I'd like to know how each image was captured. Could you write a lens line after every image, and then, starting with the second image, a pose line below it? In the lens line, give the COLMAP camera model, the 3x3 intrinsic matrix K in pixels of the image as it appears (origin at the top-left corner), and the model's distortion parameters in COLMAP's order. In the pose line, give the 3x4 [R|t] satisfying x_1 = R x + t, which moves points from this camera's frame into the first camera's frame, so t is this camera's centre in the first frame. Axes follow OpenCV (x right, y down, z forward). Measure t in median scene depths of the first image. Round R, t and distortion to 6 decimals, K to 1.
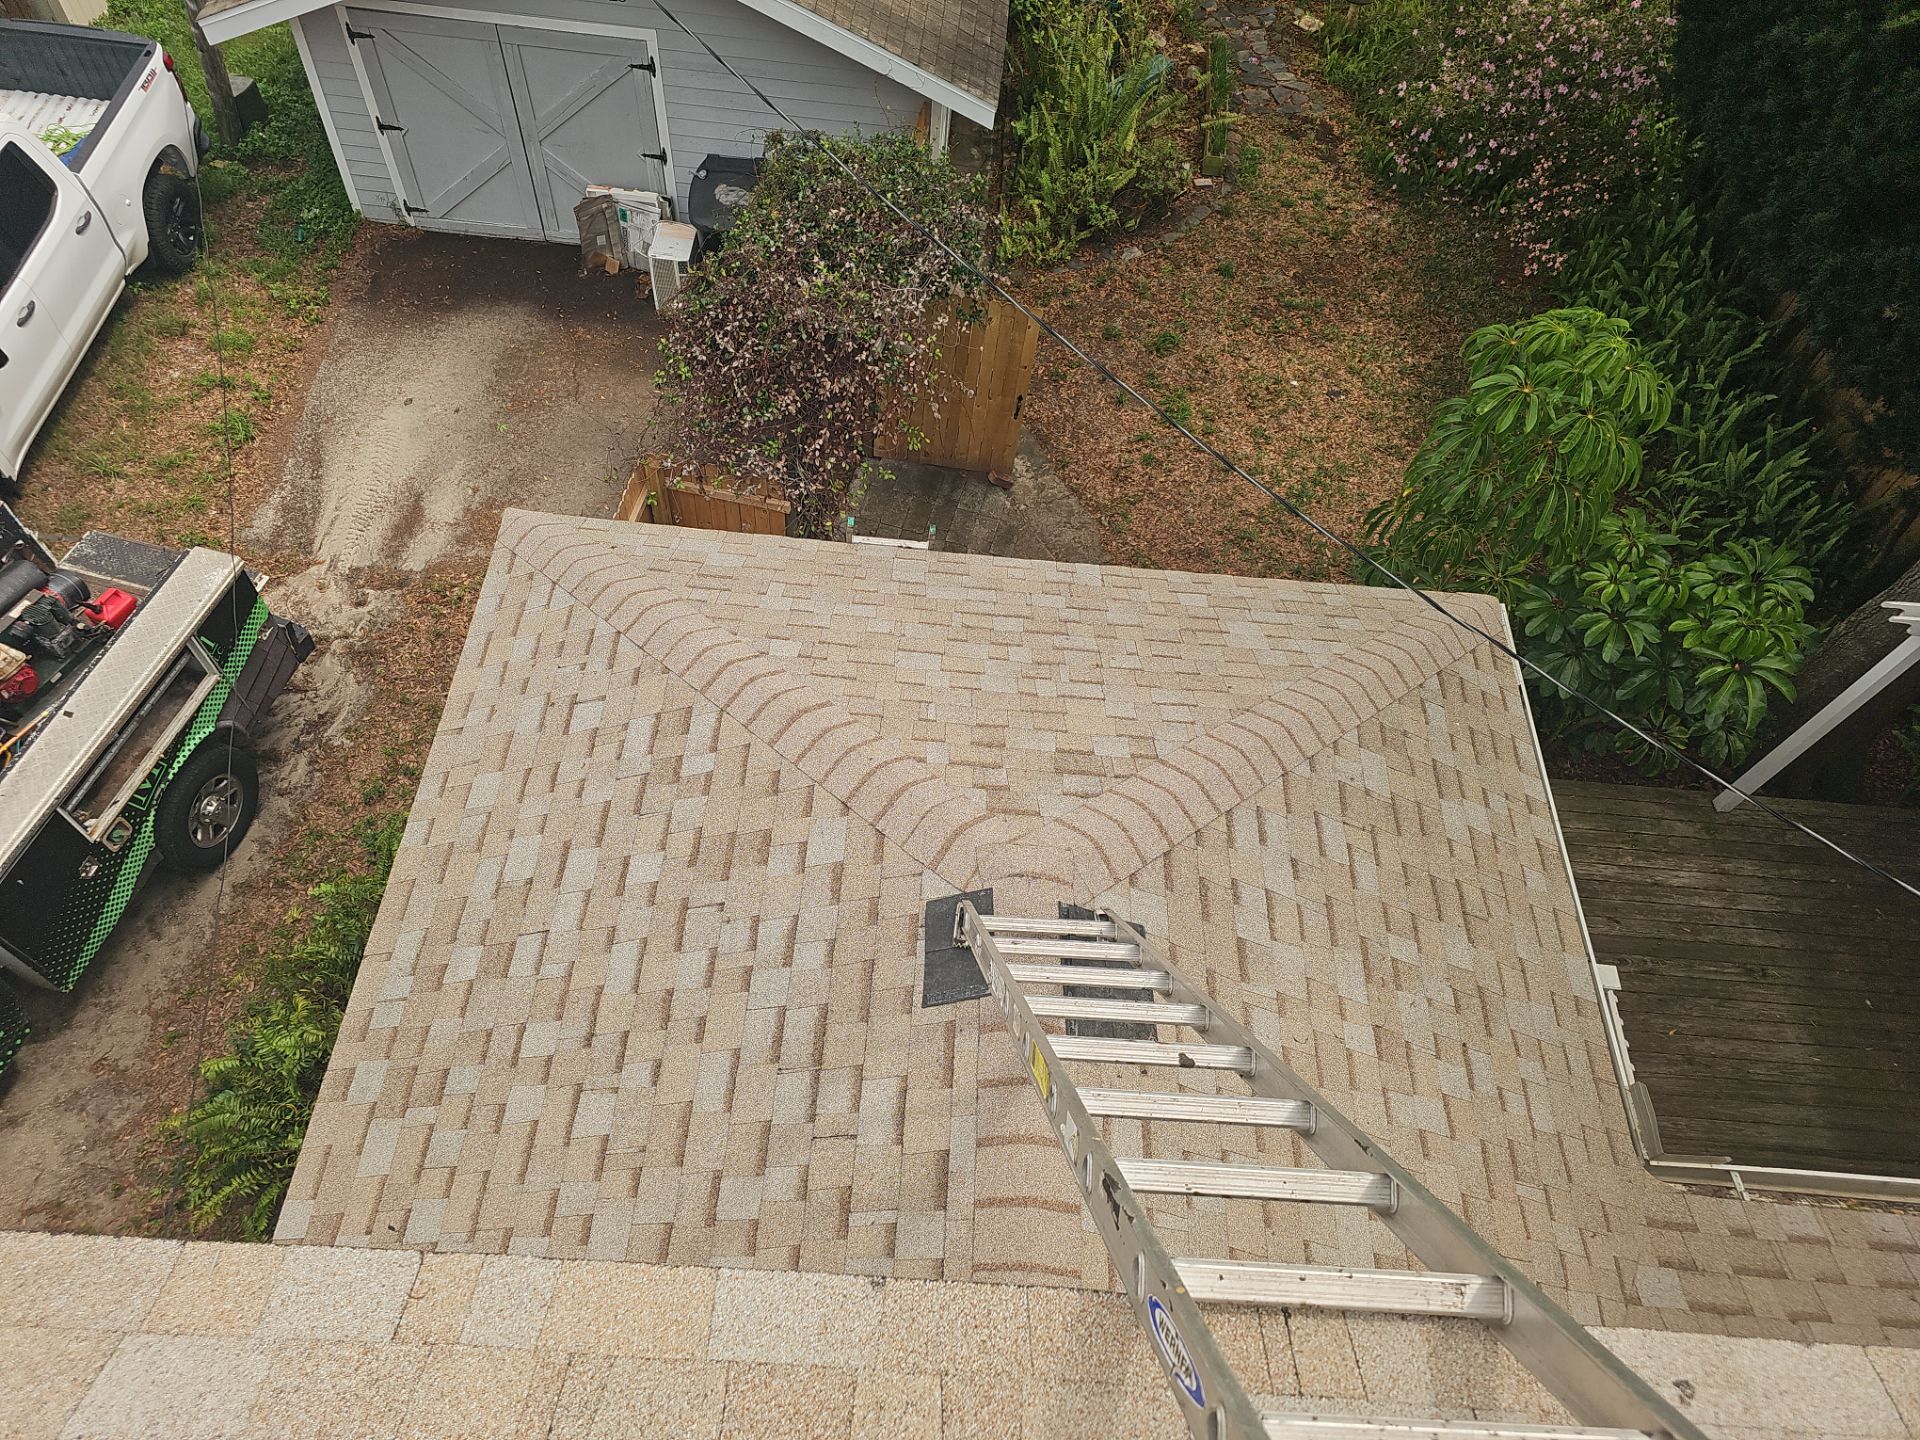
lens RADIAL K [[1219.2, 0, 955.9], [0, 1219.2, 738.4], [0, 0, 1]] dist [0.038128, -0.028201]
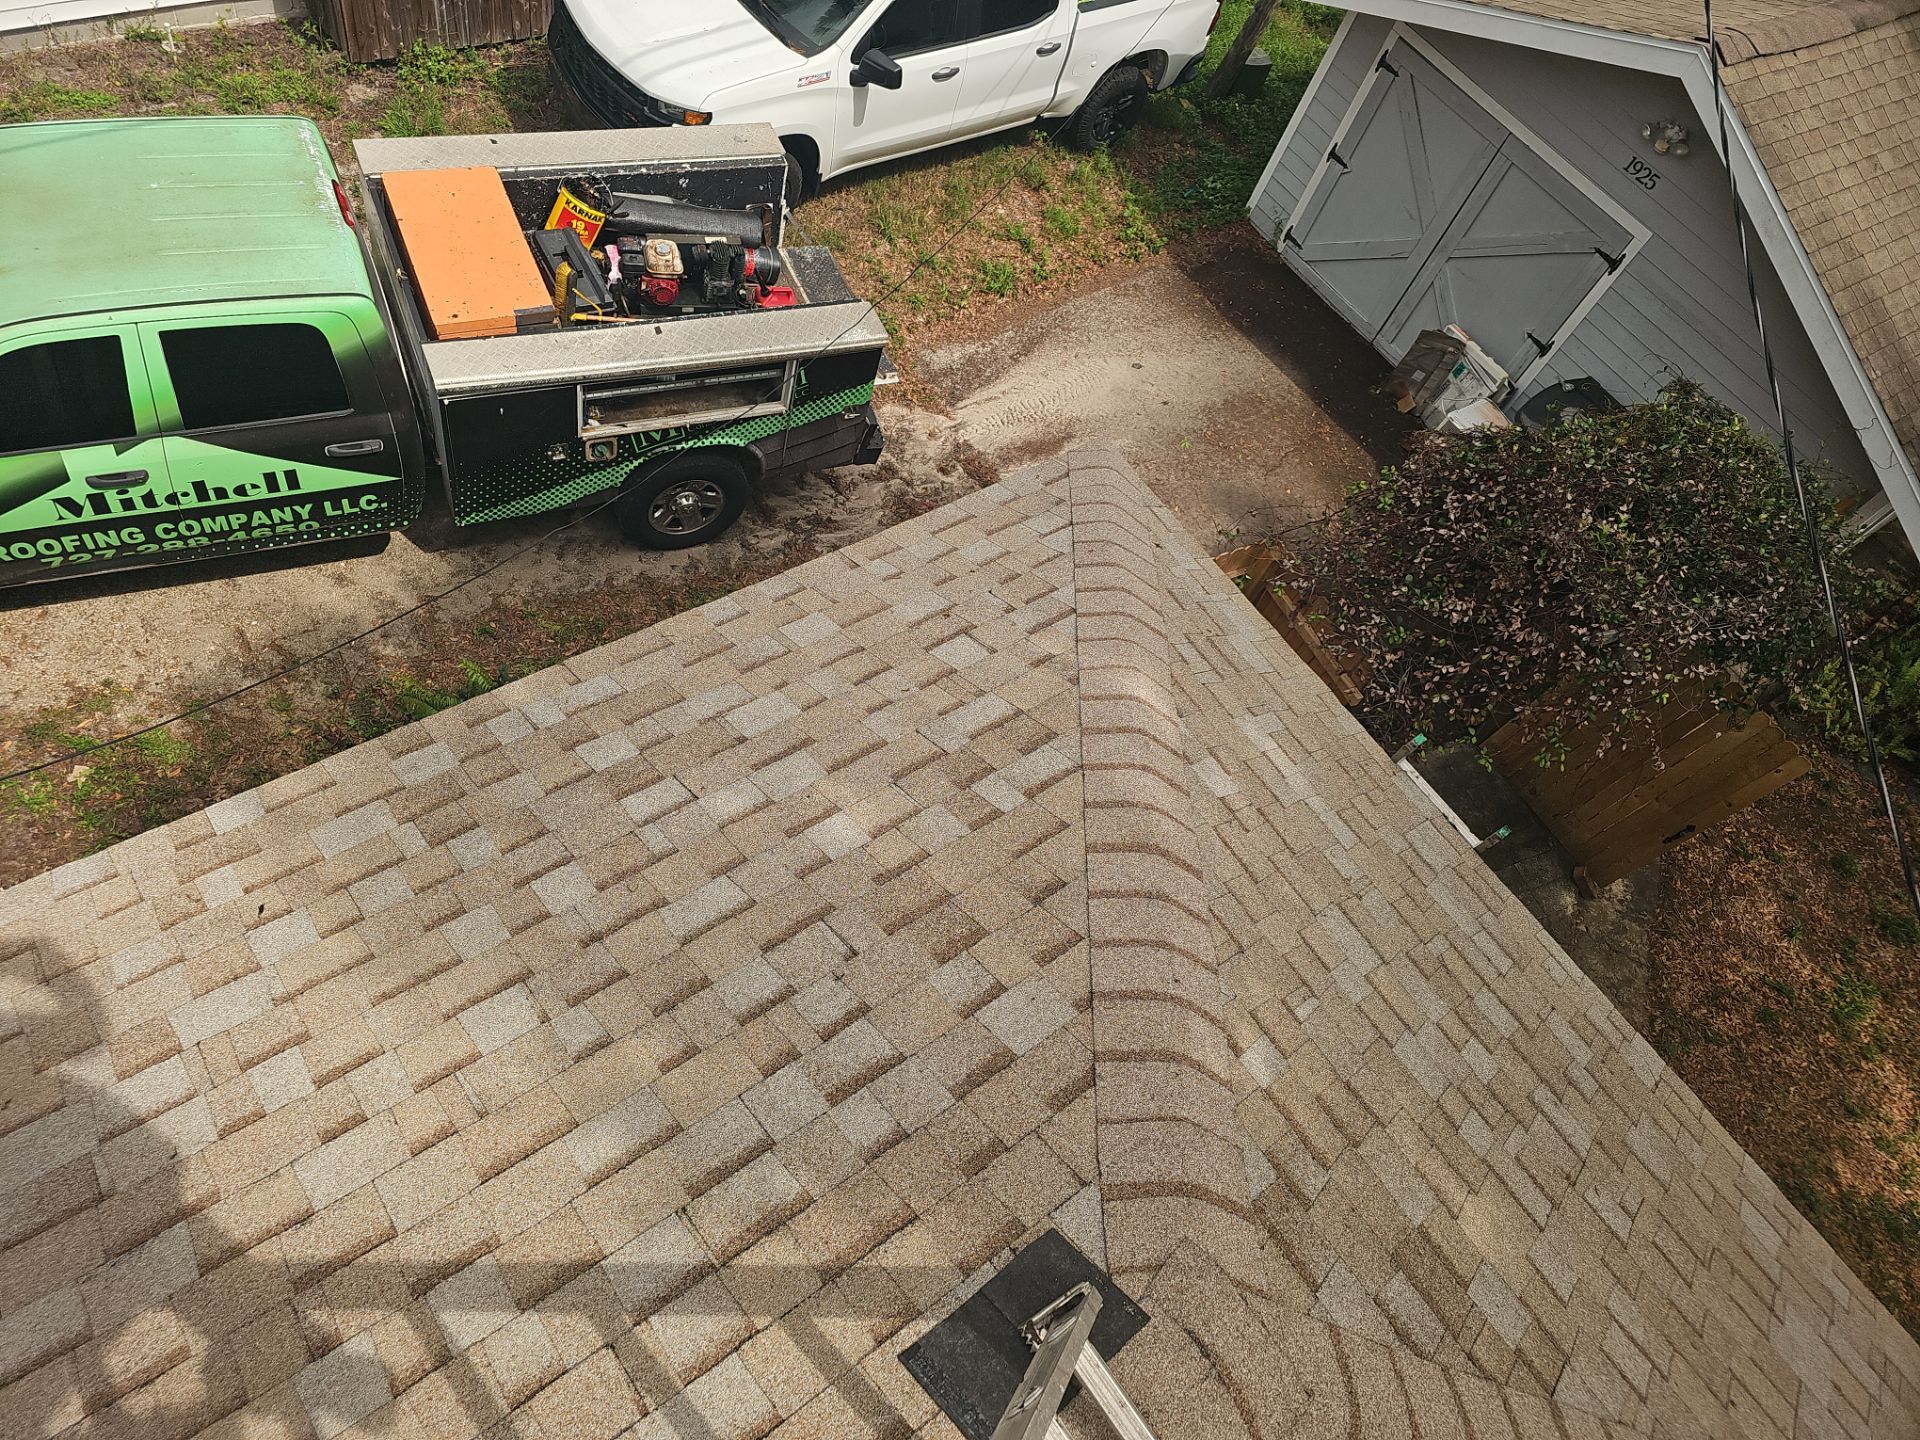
lens RADIAL K [[1219.2, 0, 944.1], [0, 1219.2, 712.0], [0, 0, 1]] dist [0.038128, -0.028201]
pose [[0.623099, 0.689505, -0.369228, -0.005383], [-0.737043, 0.675610, 0.017836, 0.000554], [0.261753, 0.261024, 0.929167, 0.215122]]
